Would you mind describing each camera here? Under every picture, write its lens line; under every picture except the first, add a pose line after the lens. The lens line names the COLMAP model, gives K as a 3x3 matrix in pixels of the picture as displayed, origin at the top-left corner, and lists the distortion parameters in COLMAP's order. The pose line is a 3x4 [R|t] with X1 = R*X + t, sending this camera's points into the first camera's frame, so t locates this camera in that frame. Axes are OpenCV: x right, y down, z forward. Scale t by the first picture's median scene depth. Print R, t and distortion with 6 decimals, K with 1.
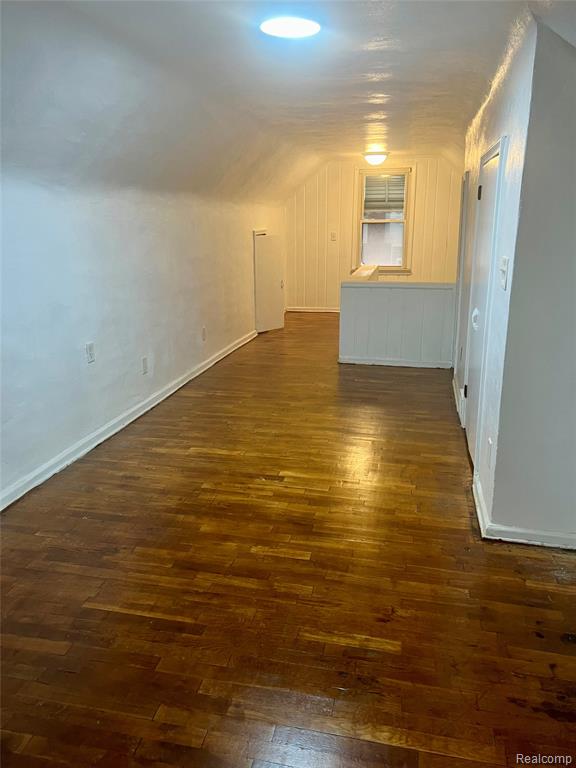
lens RADIAL K [[575.8, 0, 288.4], [0, 575.8, 383.4], [0, 0, 1]] dist [0.029646, -0.040748]
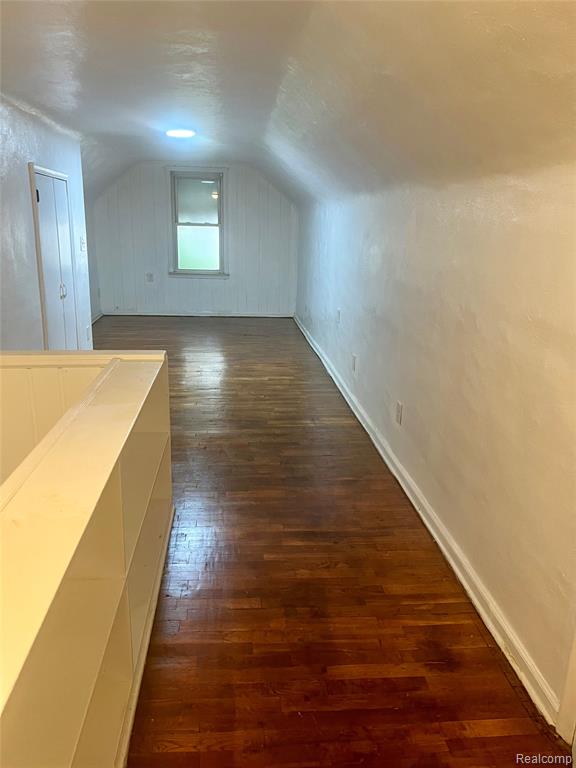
lens RADIAL K [[575.8, 0, 287.5], [0, 575.8, 383.9], [0, 0, 1]] dist [0.029646, -0.040748]
pose [[-0.952916, 0.057731, -0.297689, 0.181632], [-0.107194, 0.854194, 0.508786, -0.521275], [0.283657, 0.516740, -0.807786, 1.842040]]
